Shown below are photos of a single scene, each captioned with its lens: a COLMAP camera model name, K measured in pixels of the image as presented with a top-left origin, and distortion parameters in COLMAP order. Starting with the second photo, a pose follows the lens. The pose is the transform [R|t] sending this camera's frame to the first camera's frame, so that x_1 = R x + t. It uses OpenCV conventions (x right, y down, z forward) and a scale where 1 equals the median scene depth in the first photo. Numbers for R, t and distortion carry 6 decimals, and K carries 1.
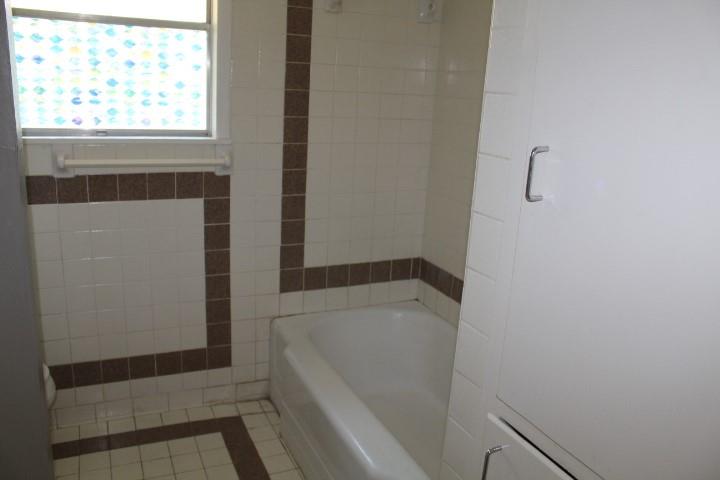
lens RADIAL K [[589.6, 0, 400.3], [0, 589.6, 241.2], [0, 0, 1]] dist [-0.124807, 0.088978]
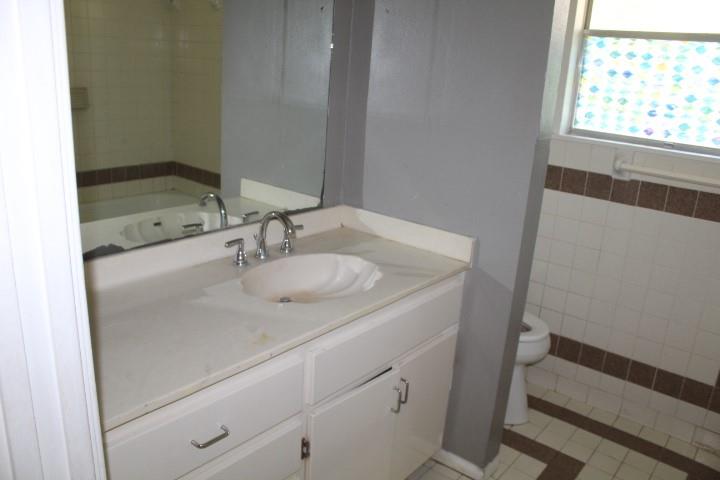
lens RADIAL K [[589.6, 0, 400.3], [0, 589.6, 241.2], [0, 0, 1]] dist [-0.124807, 0.088978]
pose [[0.441782, 0.231514, -0.866735, 0.226337], [-0.269025, 0.955853, 0.118194, -0.015228], [0.855835, 0.180958, 0.484562, 0.109881]]
